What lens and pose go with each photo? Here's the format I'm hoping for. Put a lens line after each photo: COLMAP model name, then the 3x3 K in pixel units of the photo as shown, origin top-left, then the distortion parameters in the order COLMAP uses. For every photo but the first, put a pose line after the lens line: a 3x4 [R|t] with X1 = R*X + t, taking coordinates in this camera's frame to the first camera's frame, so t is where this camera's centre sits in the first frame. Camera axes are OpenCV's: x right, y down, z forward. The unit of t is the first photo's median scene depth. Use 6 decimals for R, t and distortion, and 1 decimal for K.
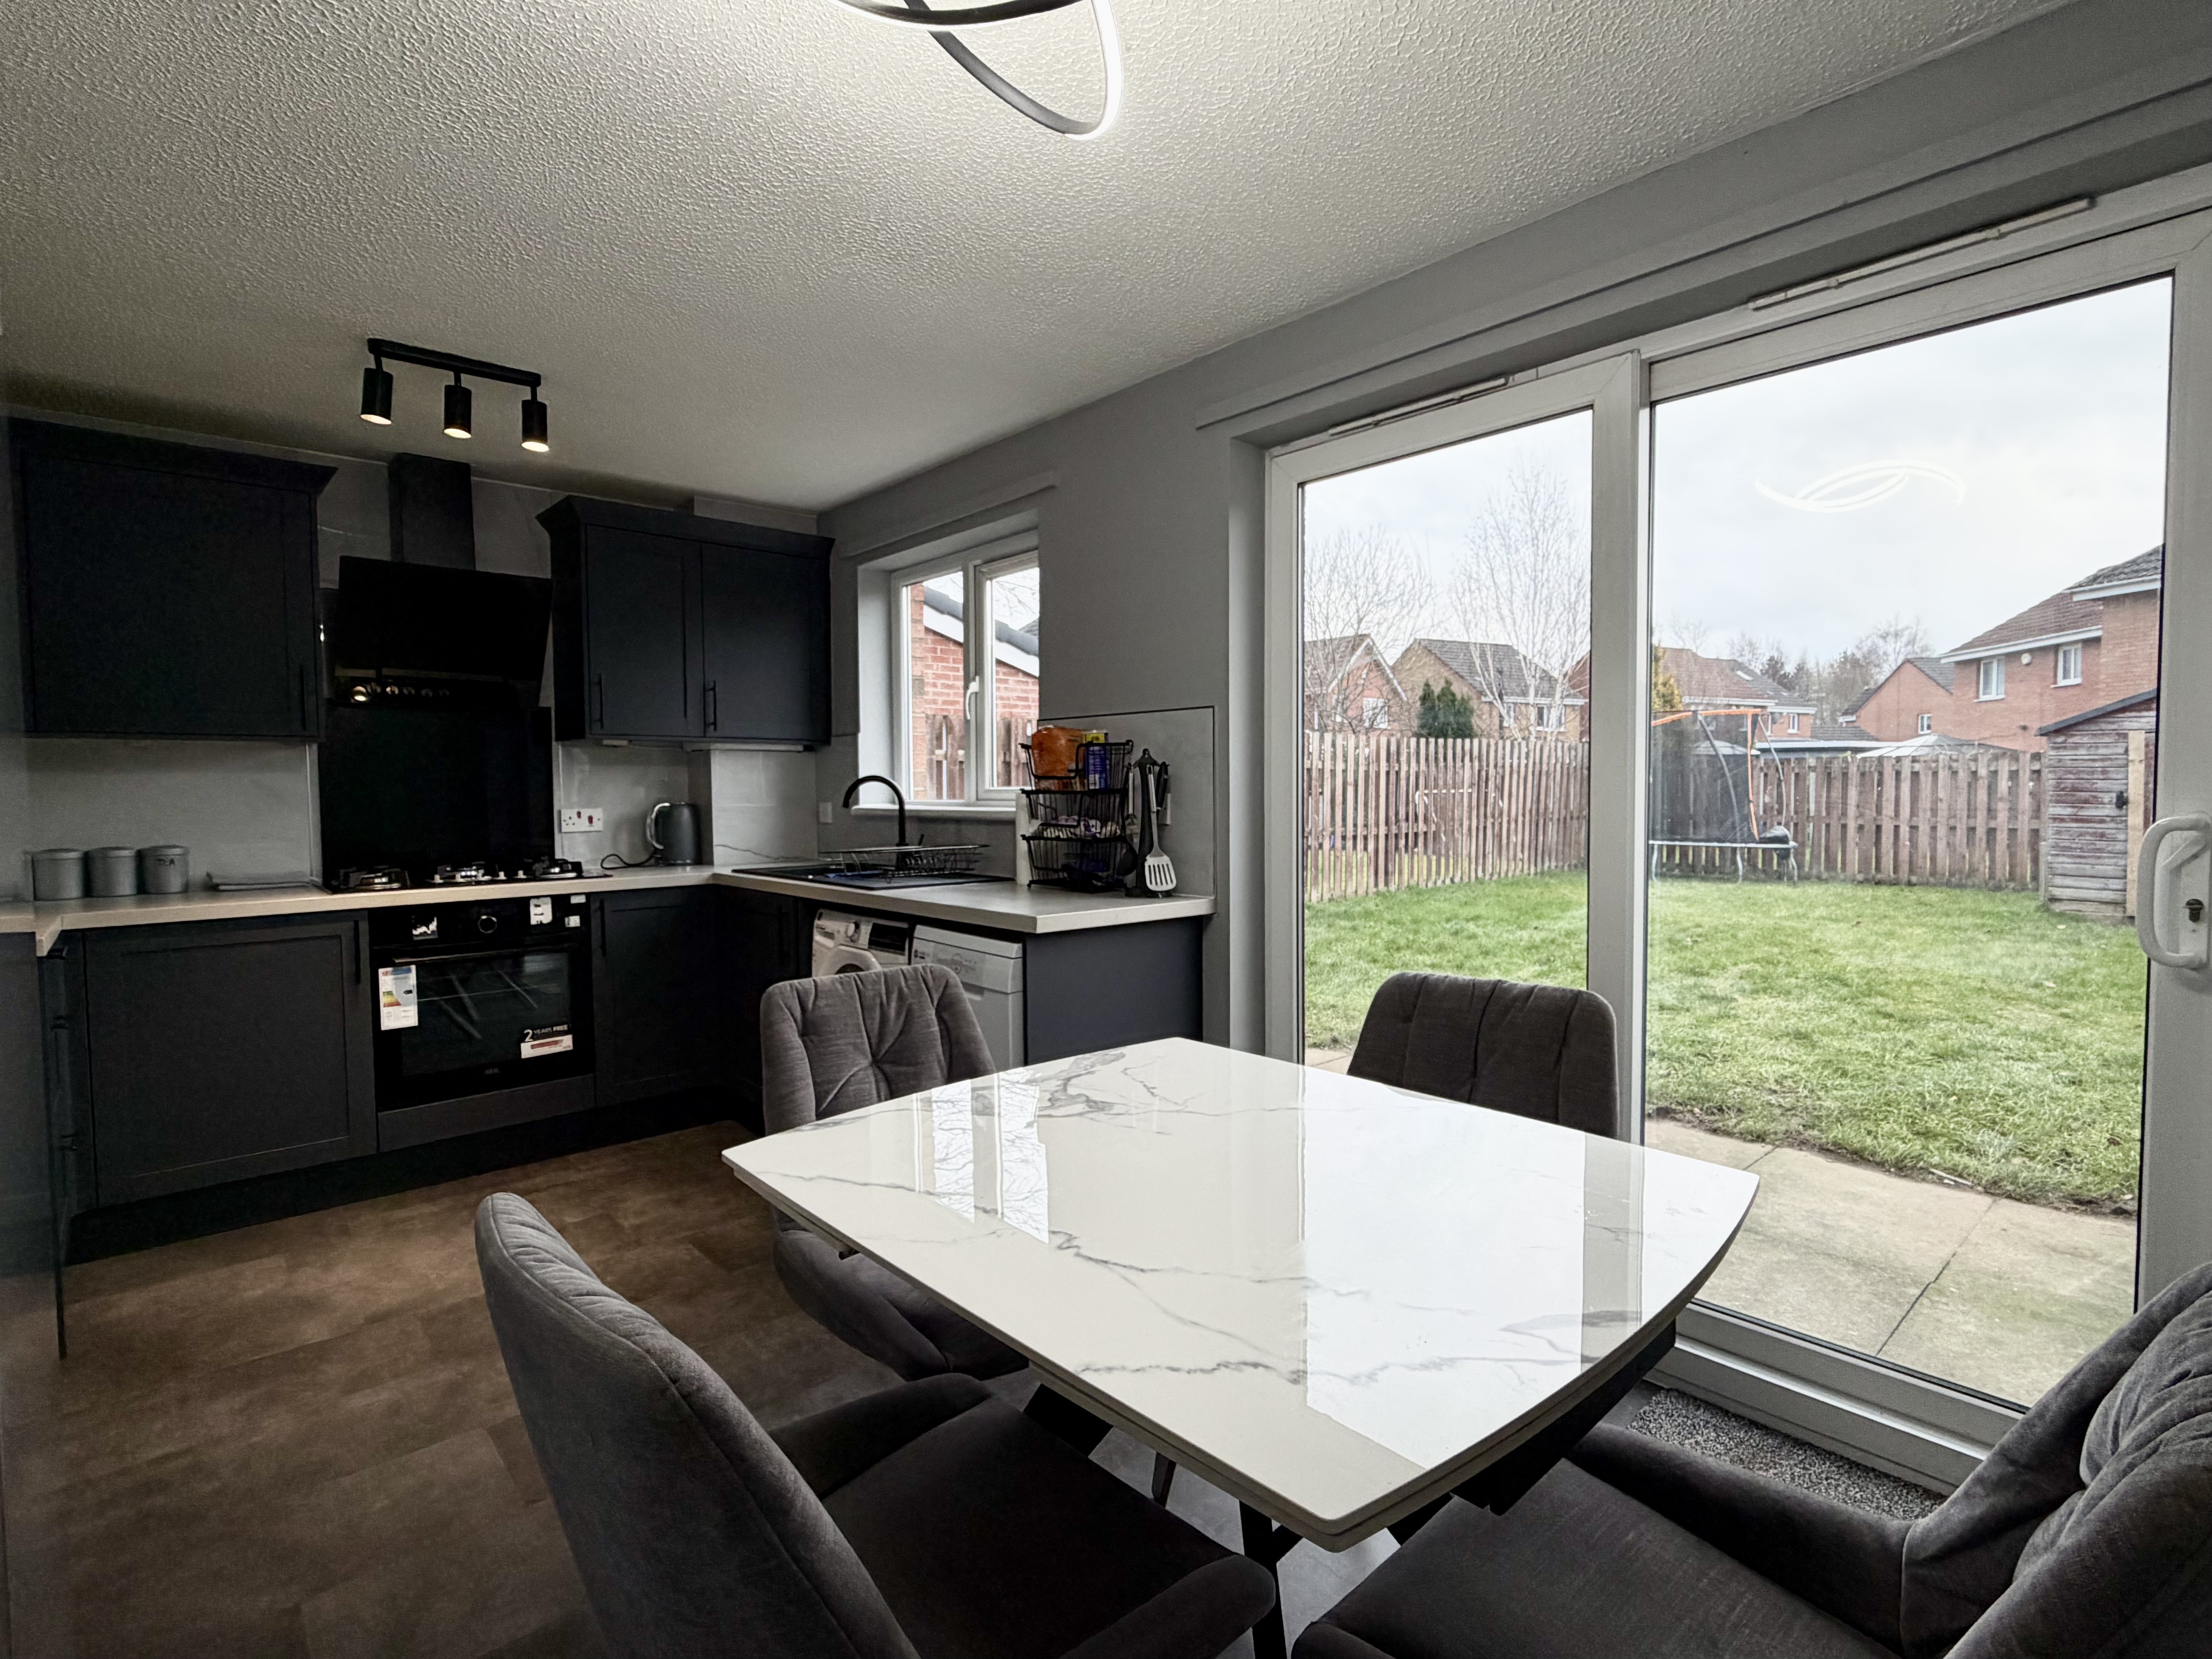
lens RADIAL K [[1074.6, 0, 1098.0], [0, 1074.6, 828.9], [0, 0, 1]] dist [0.003328, 0.000636]
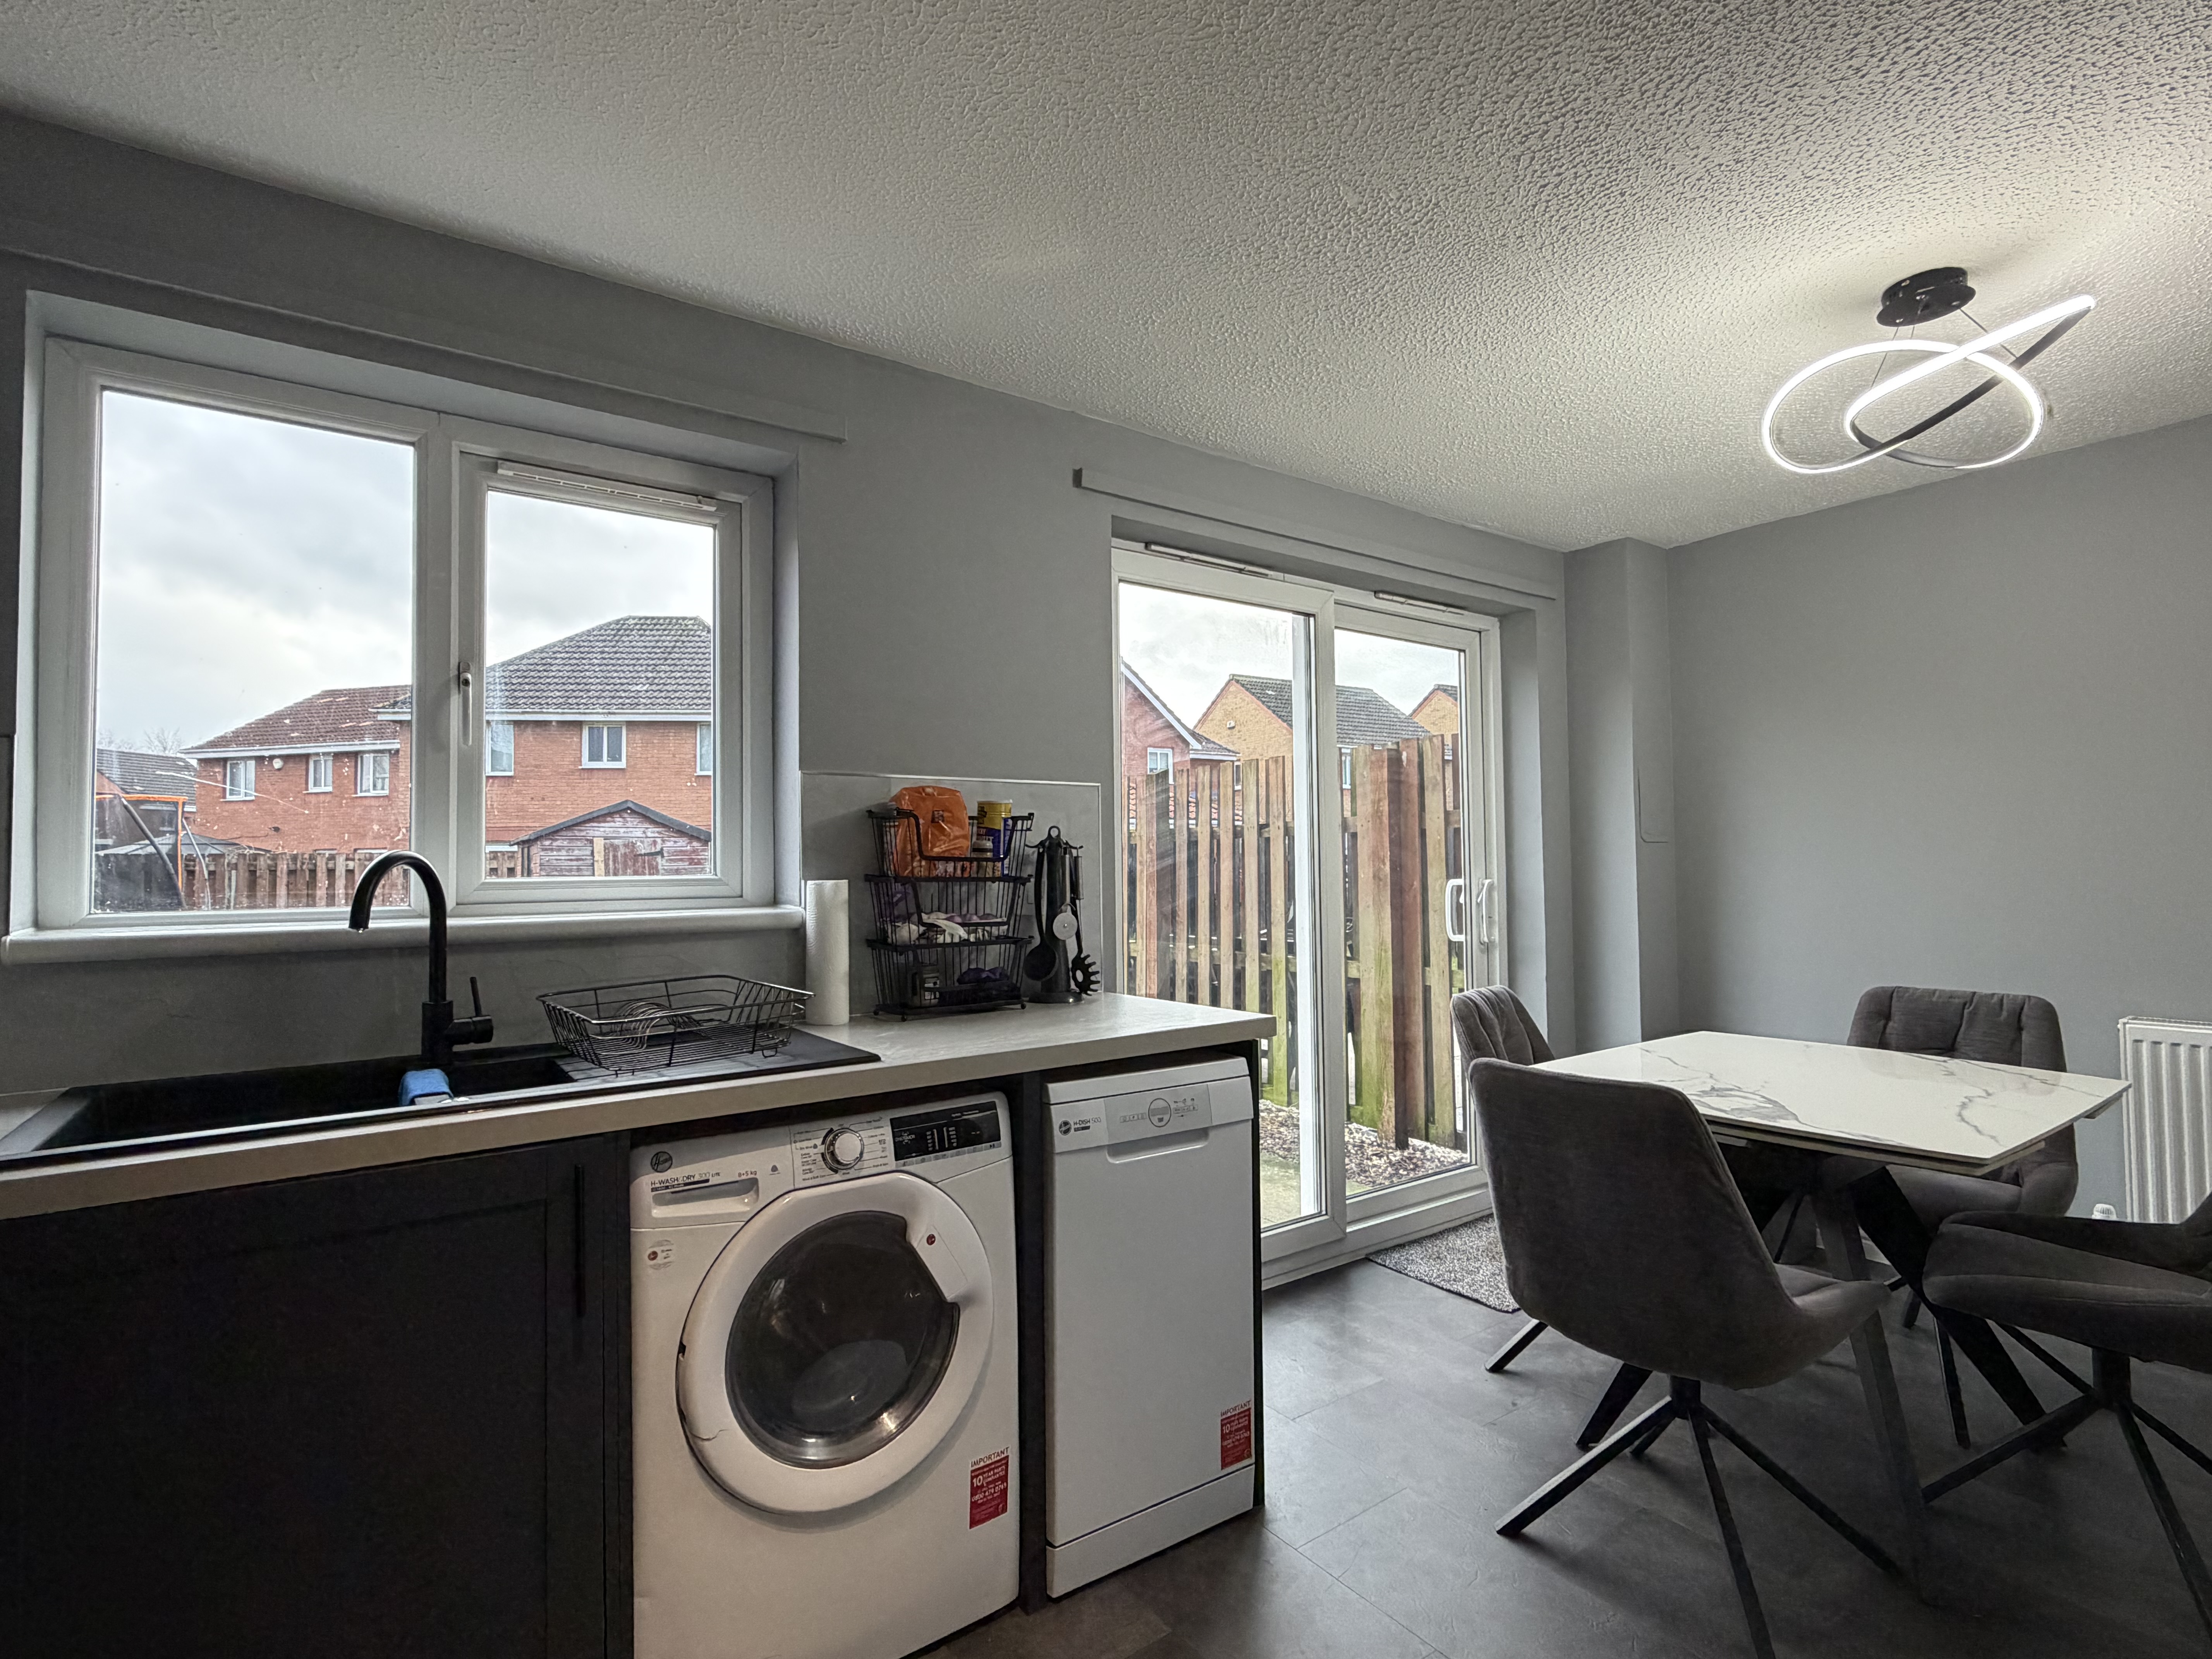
lens RADIAL K [[1074.6, 0, 1099.3], [0, 1074.6, 838.1], [0, 0, 1]] dist [0.003328, 0.000636]
pose [[0.110139, 0.033444, 0.993353, -0.770335], [0.051520, 0.997898, -0.039309, -0.029940], [-0.992580, 0.055507, 0.108184, 0.845187]]
